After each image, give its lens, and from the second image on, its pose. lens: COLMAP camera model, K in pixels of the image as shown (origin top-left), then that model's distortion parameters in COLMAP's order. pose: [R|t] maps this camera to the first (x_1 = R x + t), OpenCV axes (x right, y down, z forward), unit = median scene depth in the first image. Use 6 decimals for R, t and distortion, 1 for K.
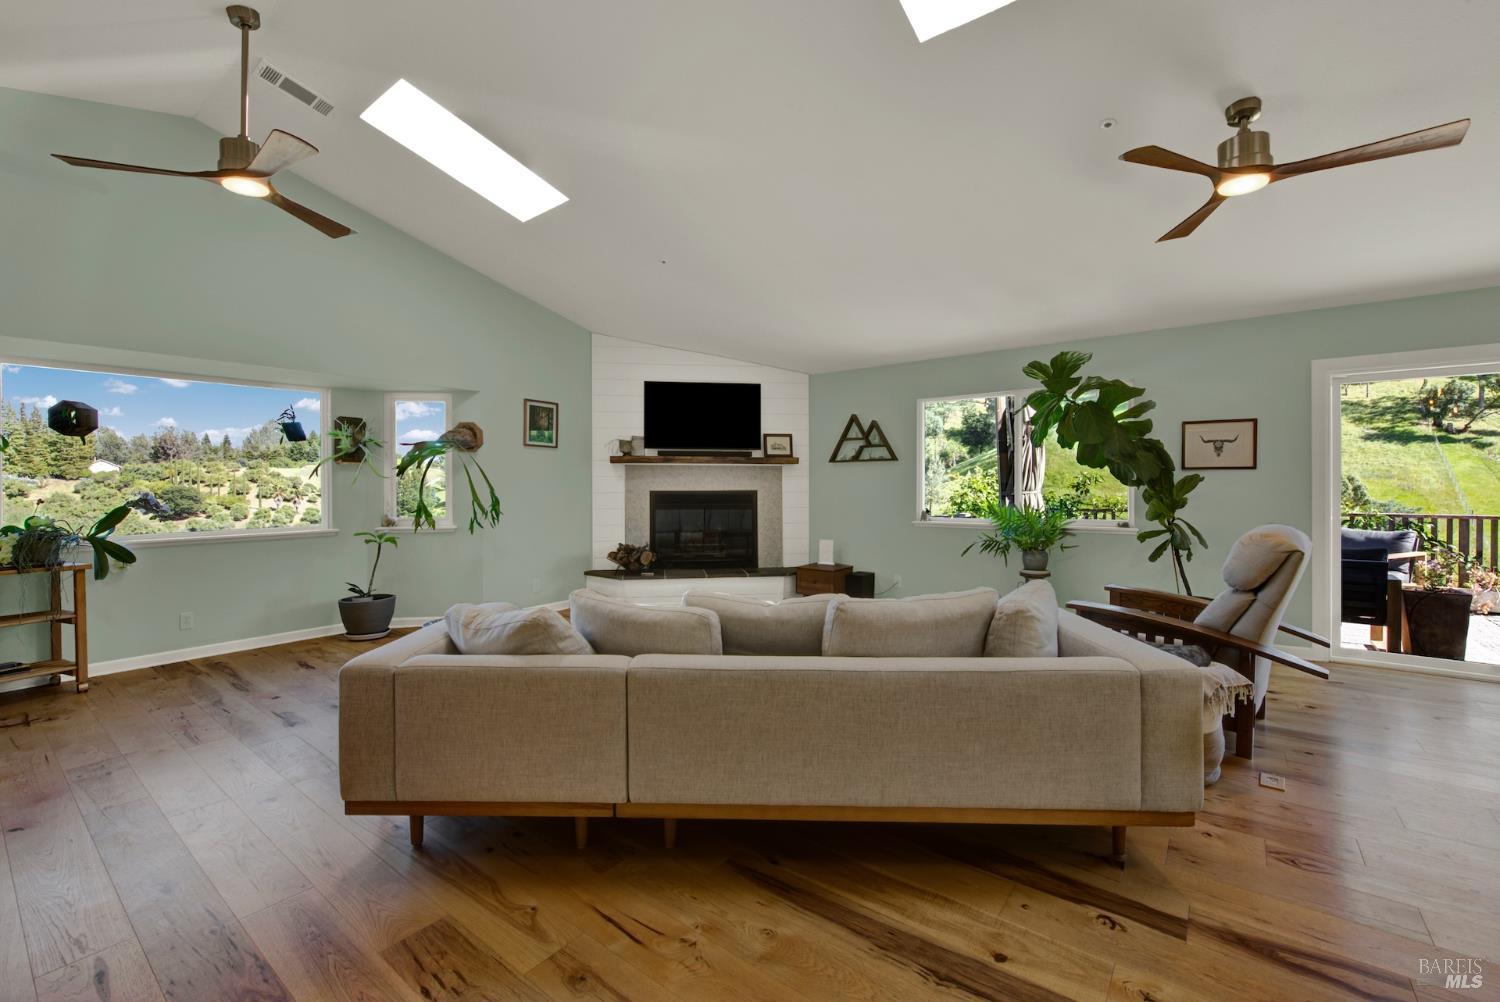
lens RADIAL K [[614.7, 0, 751.1], [0, 614.7, 503.2], [0, 0, 1]] dist [-0.004730, 0.000224]
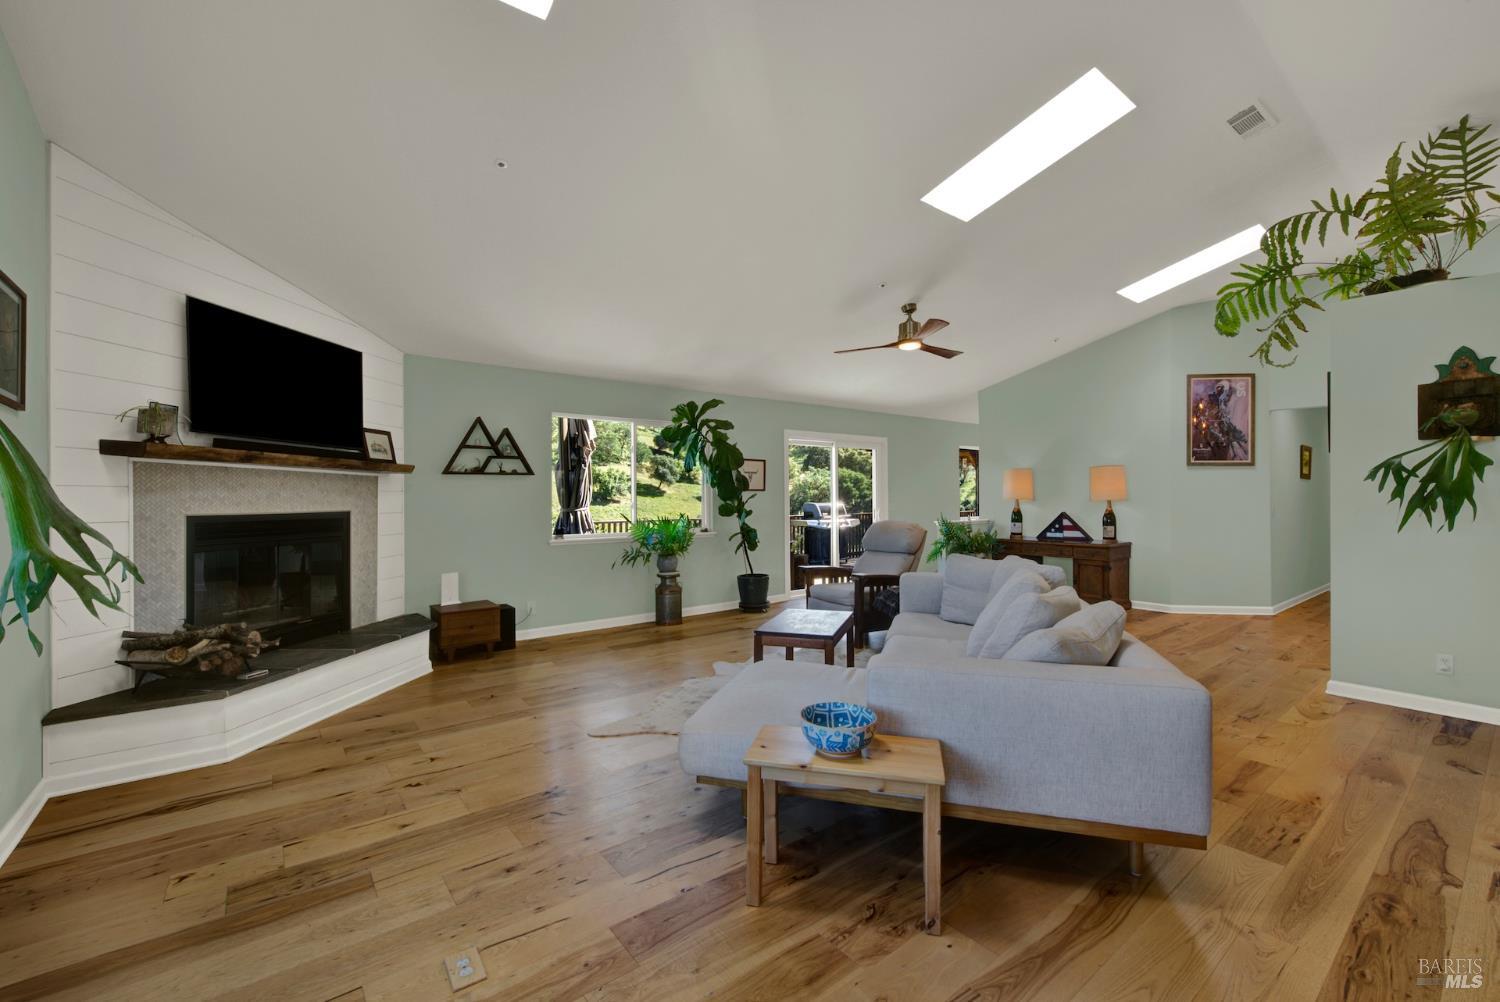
lens RADIAL K [[614.7, 0, 751.2], [0, 614.7, 495.2], [0, 0, 1]] dist [-0.004730, 0.000224]
pose [[0.251731, 0.006421, 0.967776, -0.535967], [0.033521, 0.999320, -0.015349, -0.014146], [-0.967217, 0.036304, 0.251345, 0.434930]]
